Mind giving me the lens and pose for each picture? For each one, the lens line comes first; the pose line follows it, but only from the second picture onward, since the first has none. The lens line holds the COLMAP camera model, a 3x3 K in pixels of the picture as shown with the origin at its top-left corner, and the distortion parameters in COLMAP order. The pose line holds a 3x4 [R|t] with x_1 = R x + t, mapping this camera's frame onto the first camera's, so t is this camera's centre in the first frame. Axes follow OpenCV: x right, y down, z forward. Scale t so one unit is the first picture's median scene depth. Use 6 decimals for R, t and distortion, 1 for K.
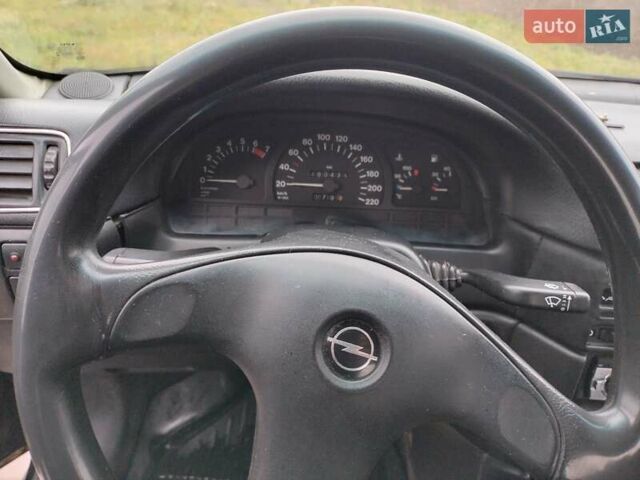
lens RADIAL K [[475.9, 0, 319.7], [0, 475.9, 244.5], [0, 0, 1]] dist [0.044043, -0.054322]
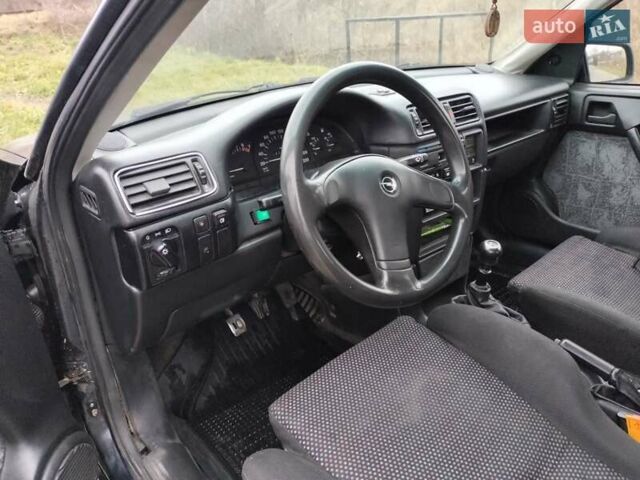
lens RADIAL K [[475.9, 0, 319.7], [0, 475.9, 244.5], [0, 0, 1]] dist [0.044043, -0.054322]
pose [[0.801572, -0.353559, 0.482160, -0.862271], [0.368670, 0.927145, 0.066959, 0.108271], [-0.470707, 0.124086, 0.873520, -0.589201]]
